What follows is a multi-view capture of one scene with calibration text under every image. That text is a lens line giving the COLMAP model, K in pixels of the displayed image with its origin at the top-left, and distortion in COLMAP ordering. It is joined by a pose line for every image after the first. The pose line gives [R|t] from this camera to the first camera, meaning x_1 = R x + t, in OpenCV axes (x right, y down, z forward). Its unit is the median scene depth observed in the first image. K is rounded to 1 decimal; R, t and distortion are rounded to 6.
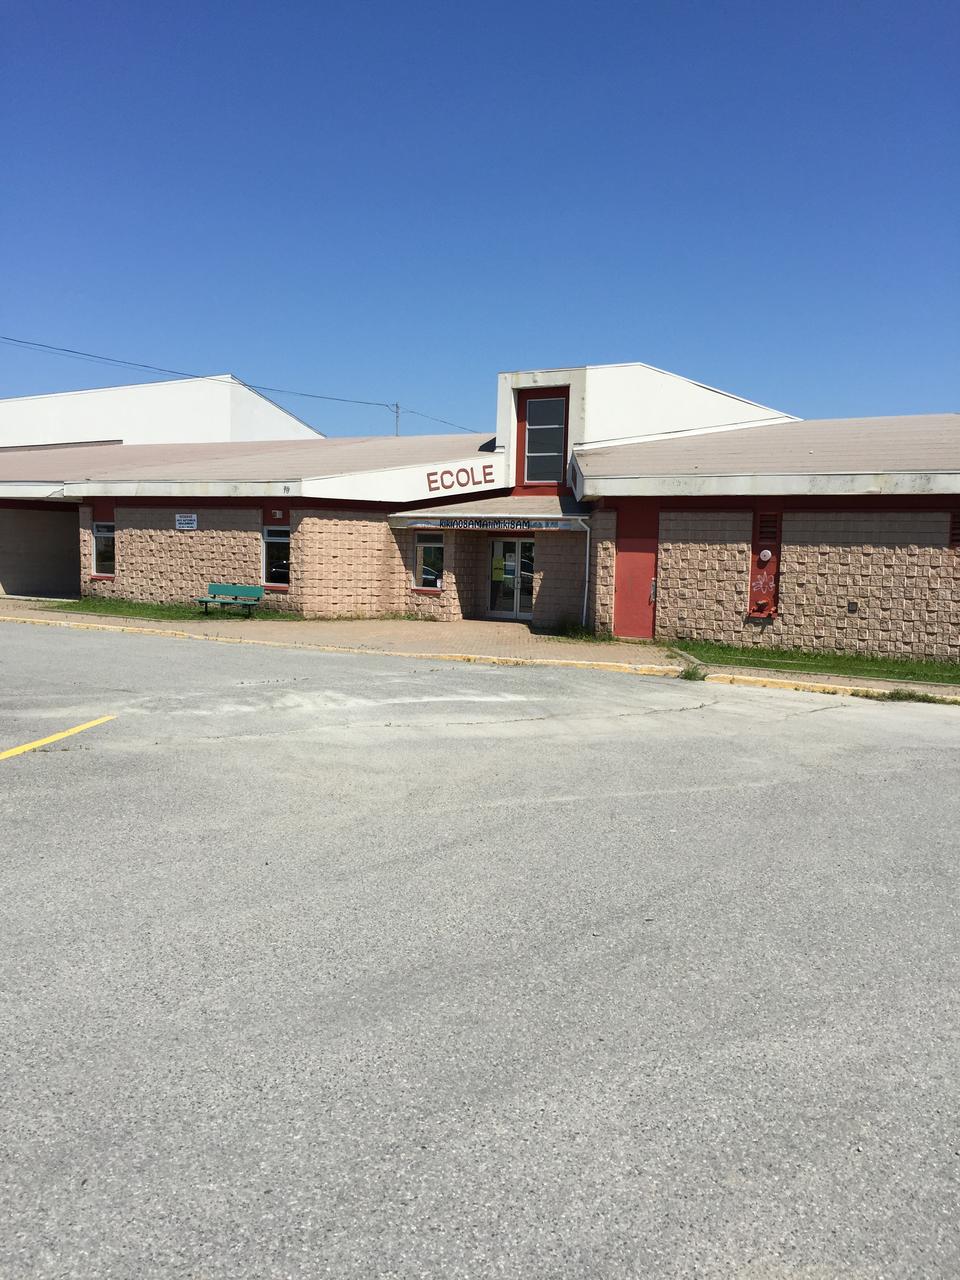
lens RADIAL K [[1114.4, 0, 488.9], [0, 1114.4, 646.0], [0, 0, 1]] dist [0.038361, -0.002279]
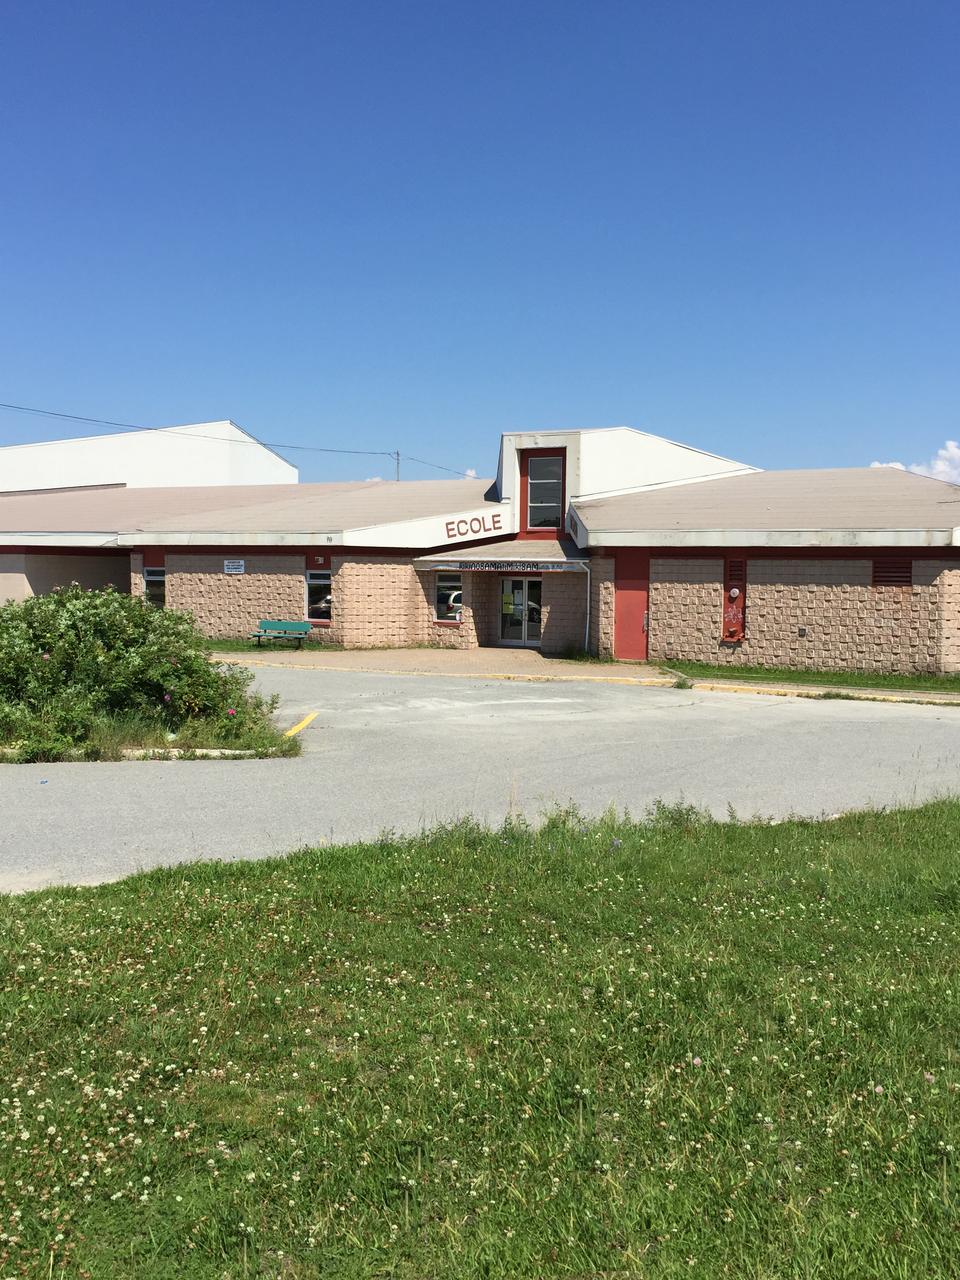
lens RADIAL K [[1175.2, 0, 473.1], [0, 1175.2, 644.5], [0, 0, 1]] dist [-0.008464, 0.000000]
pose [[0.999645, -0.016552, 0.020901, -0.057664], [0.017097, 0.999512, -0.026159, 0.005636], [-0.020458, 0.026507, 0.999439, -0.240679]]
